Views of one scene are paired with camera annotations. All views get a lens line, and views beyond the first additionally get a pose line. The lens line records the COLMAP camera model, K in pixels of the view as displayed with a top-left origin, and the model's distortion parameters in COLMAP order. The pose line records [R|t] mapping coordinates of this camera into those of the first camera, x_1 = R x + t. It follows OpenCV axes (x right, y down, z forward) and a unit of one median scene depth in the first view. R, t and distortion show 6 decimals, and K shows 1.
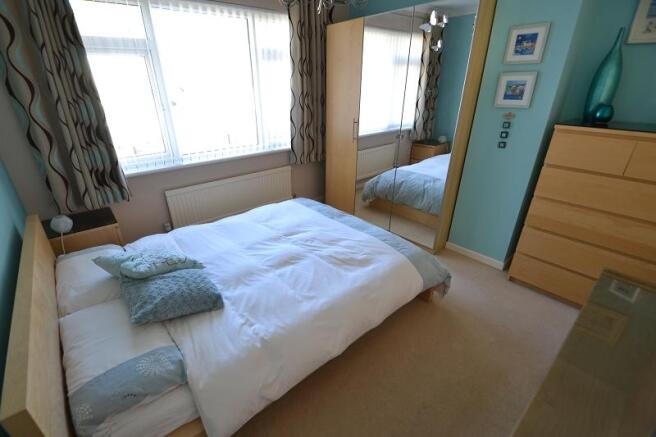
lens RADIAL K [[292.0, 0, 315.1], [0, 292.0, 218.4], [0, 0, 1]] dist [-0.000259, -0.000197]
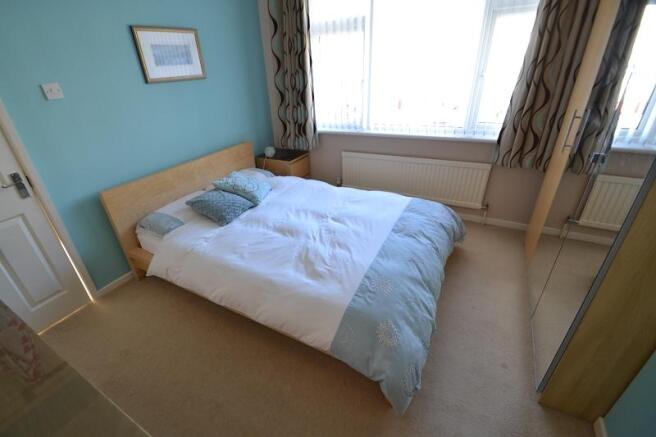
lens RADIAL K [[295.0, 0, 312.6], [0, 295.0, 224.8], [0, 0, 1]] dist [0.002116, -0.000208]
pose [[0.342859, 0.443799, -0.827943, 0.751097], [-0.334829, 0.881213, 0.333697, -0.246542], [0.877689, 0.162808, 0.450728, 0.516844]]
